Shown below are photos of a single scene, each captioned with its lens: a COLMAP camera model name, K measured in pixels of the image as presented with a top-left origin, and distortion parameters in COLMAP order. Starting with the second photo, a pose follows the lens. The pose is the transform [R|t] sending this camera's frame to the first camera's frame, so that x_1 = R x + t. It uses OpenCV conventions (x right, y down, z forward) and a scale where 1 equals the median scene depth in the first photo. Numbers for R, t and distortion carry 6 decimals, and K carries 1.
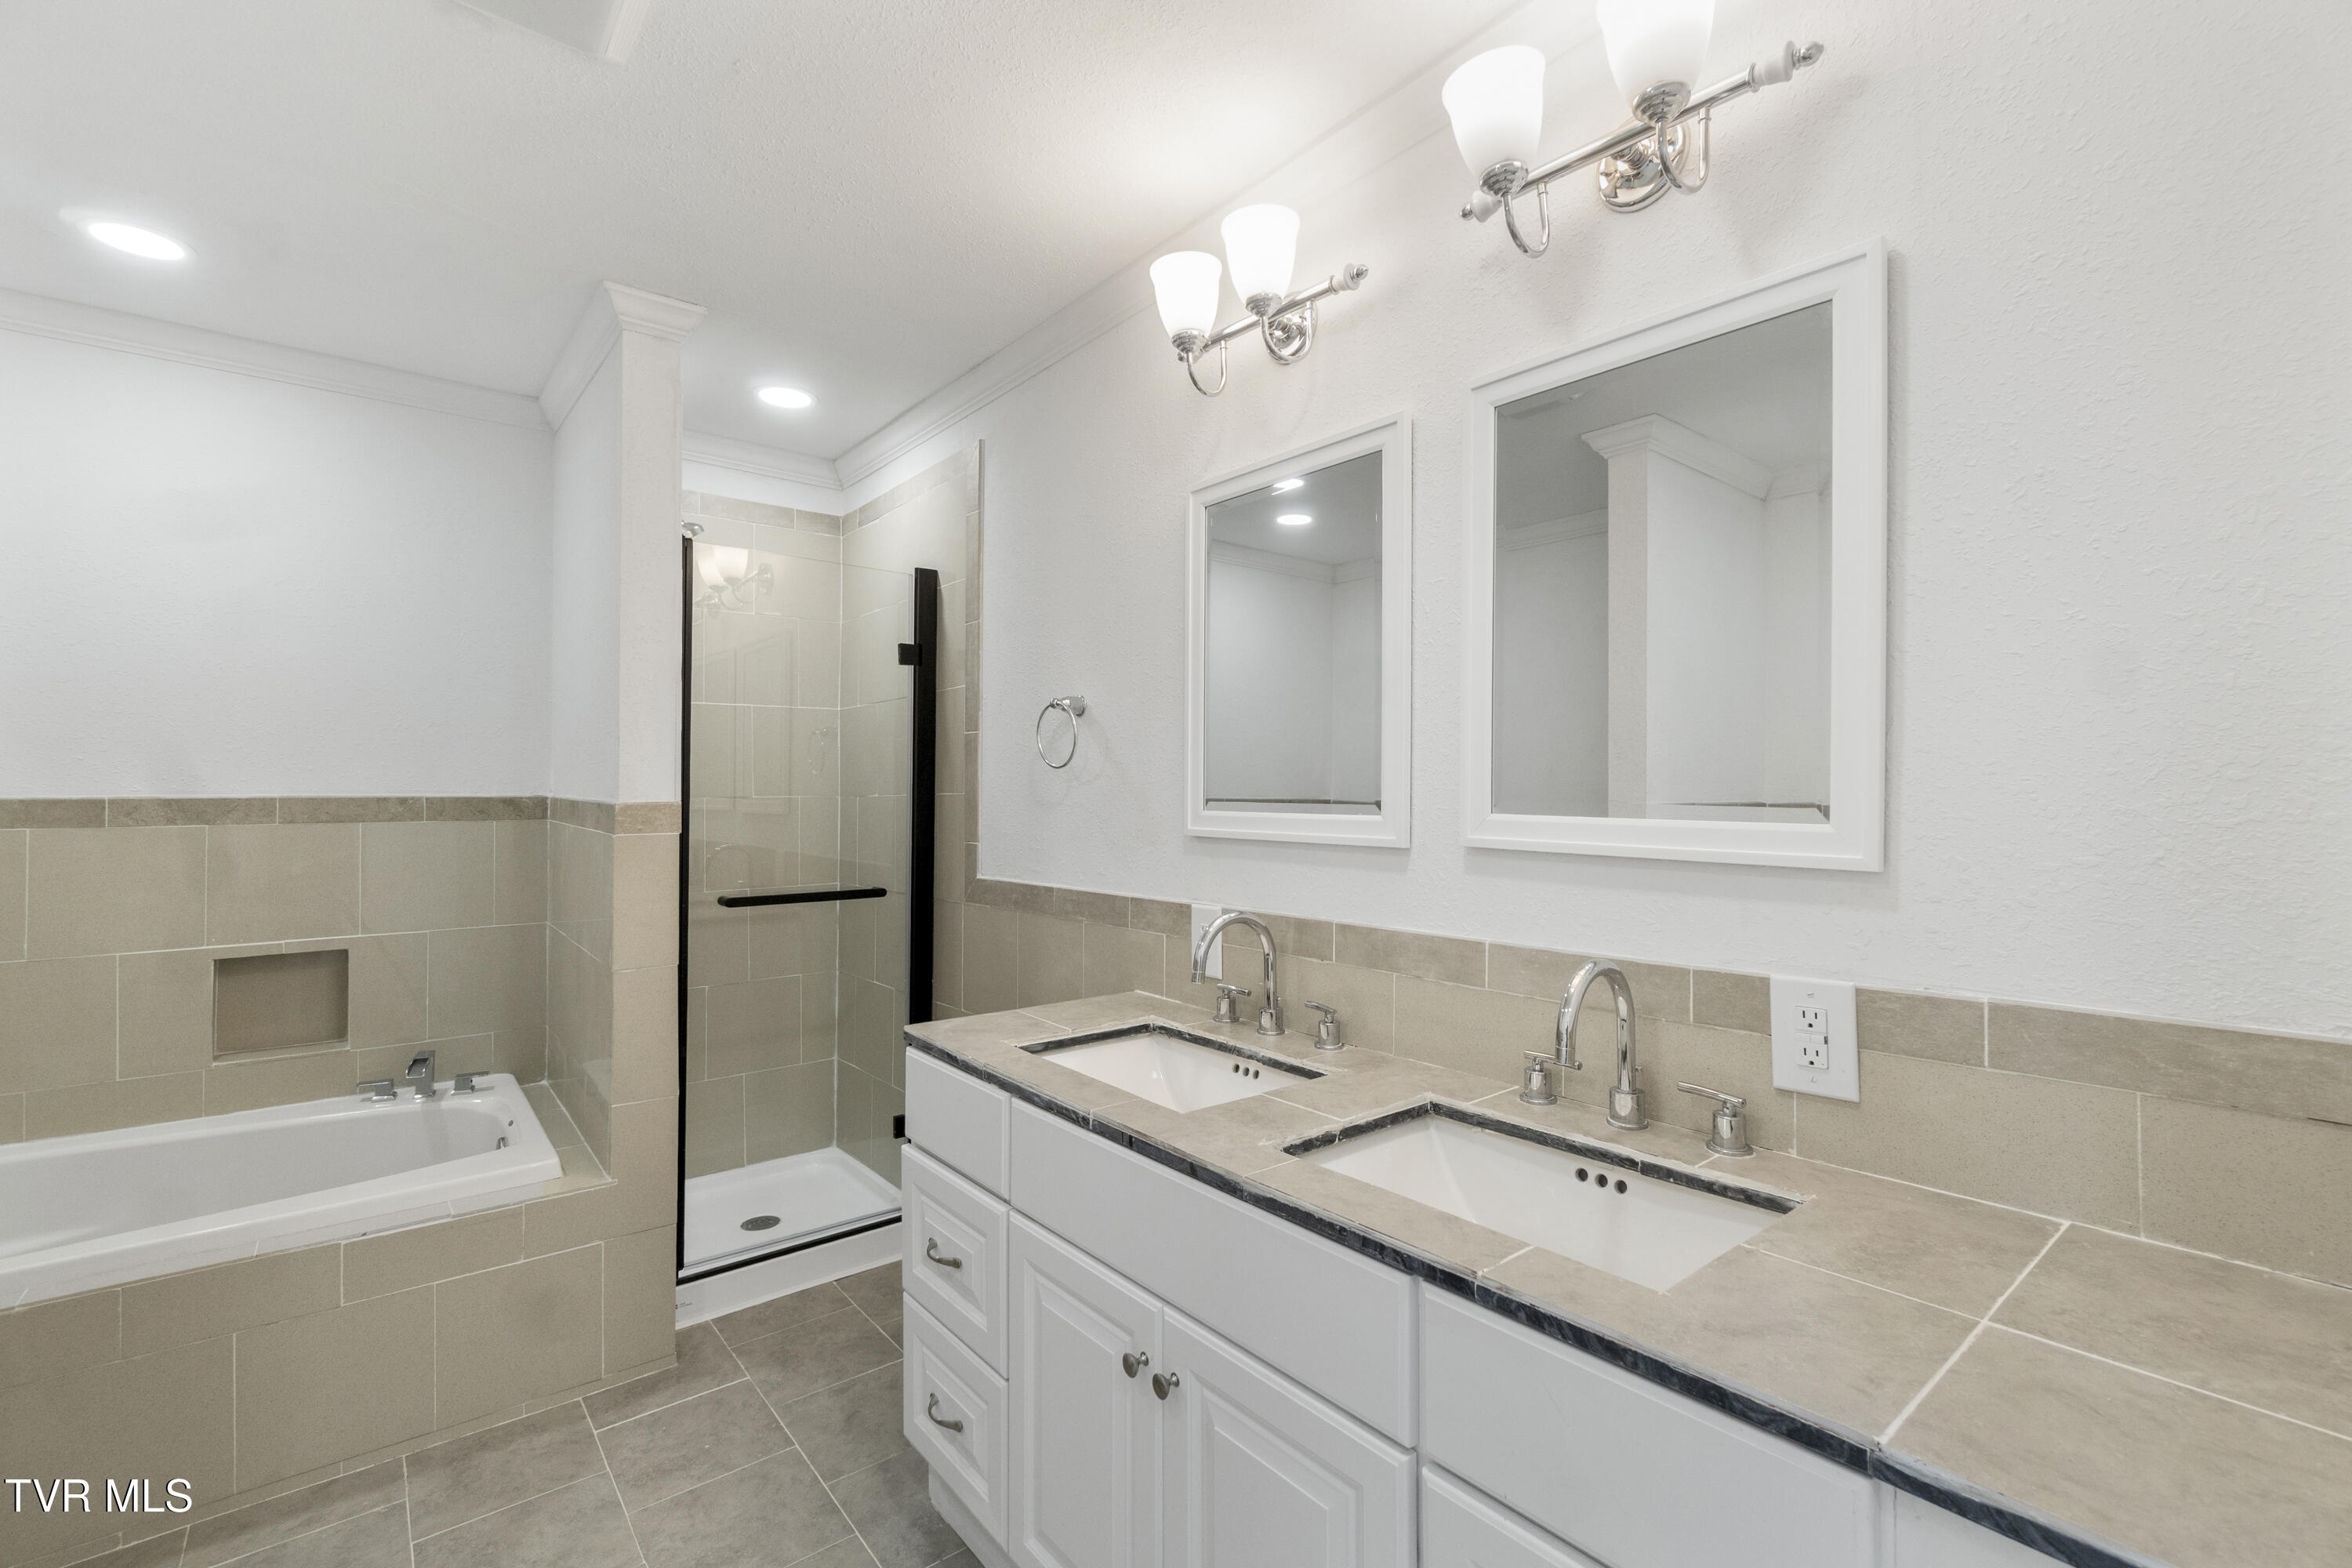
lens RADIAL K [[1029.3, 0, 1178.7], [0, 1029.3, 770.9], [0, 0, 1]] dist [-0.000754, 0.000354]
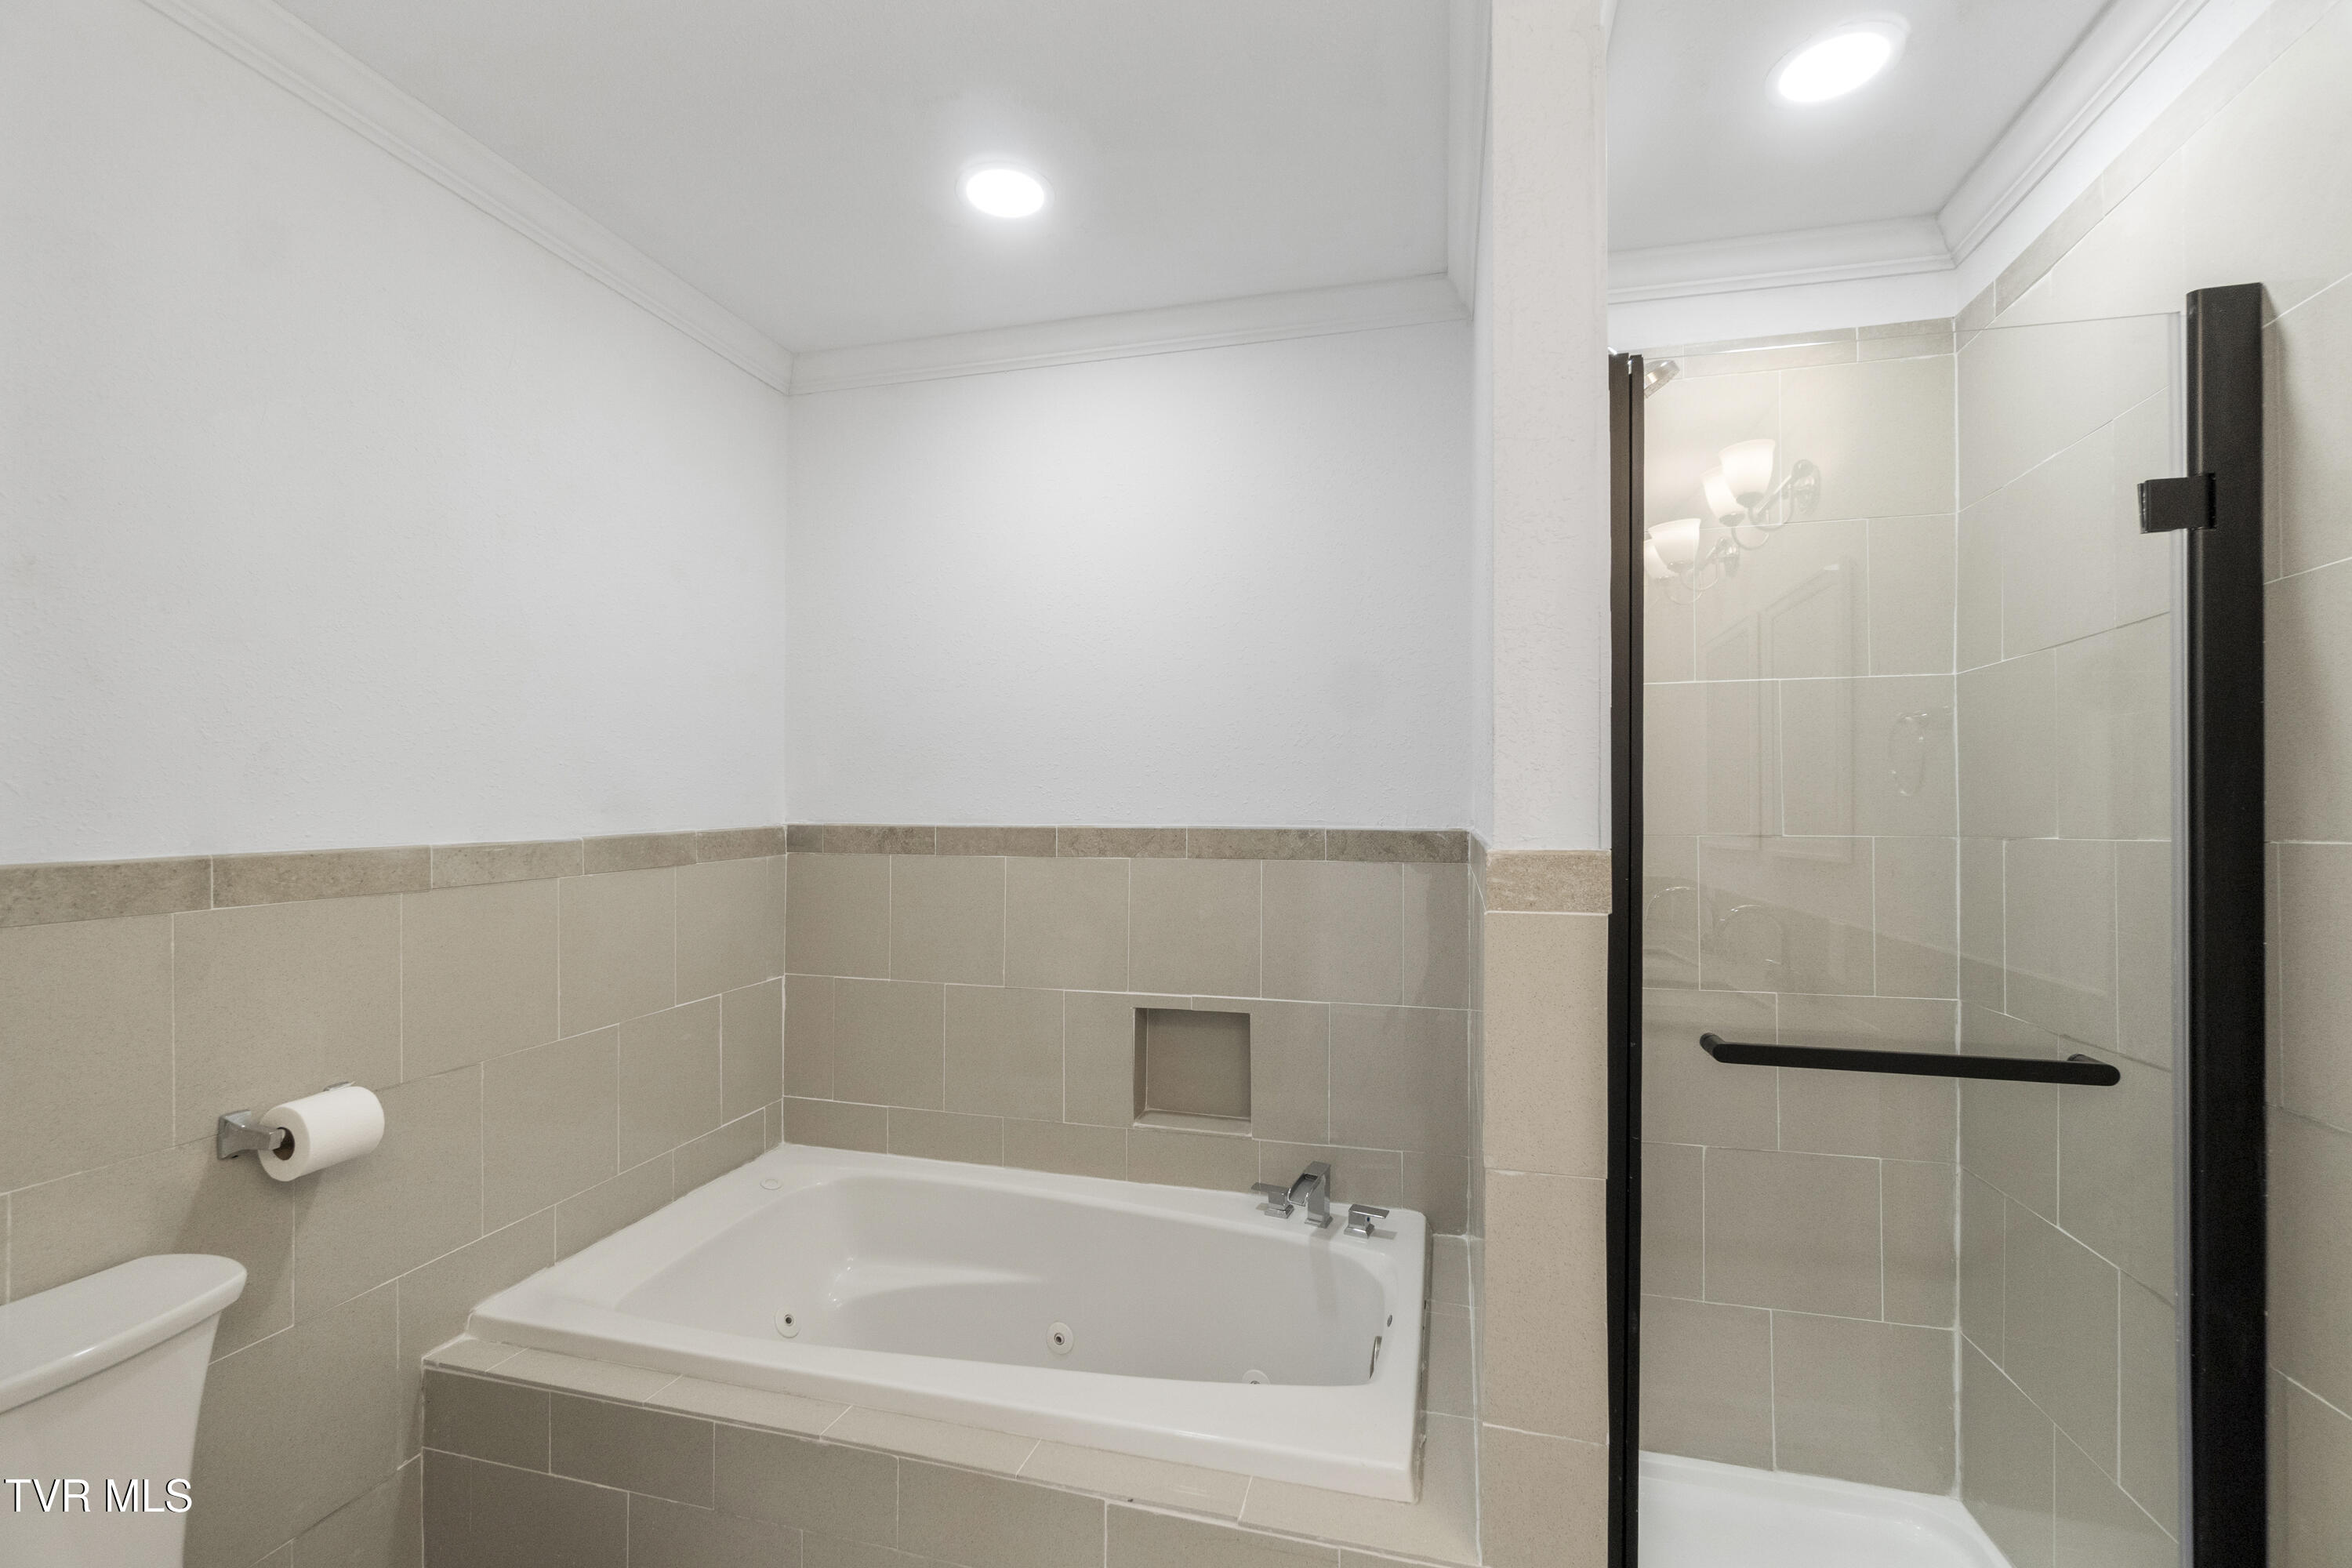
lens RADIAL K [[1020.4, 0, 1165.2], [0, 1020.4, 793.8], [0, 0, 1]] dist [-0.002287, 0.000661]
pose [[0.579048, -0.011640, -0.815211, -0.178021], [0.007665, 0.999932, -0.008833, 0.004419], [0.815258, -0.001134, 0.579097, 0.468065]]
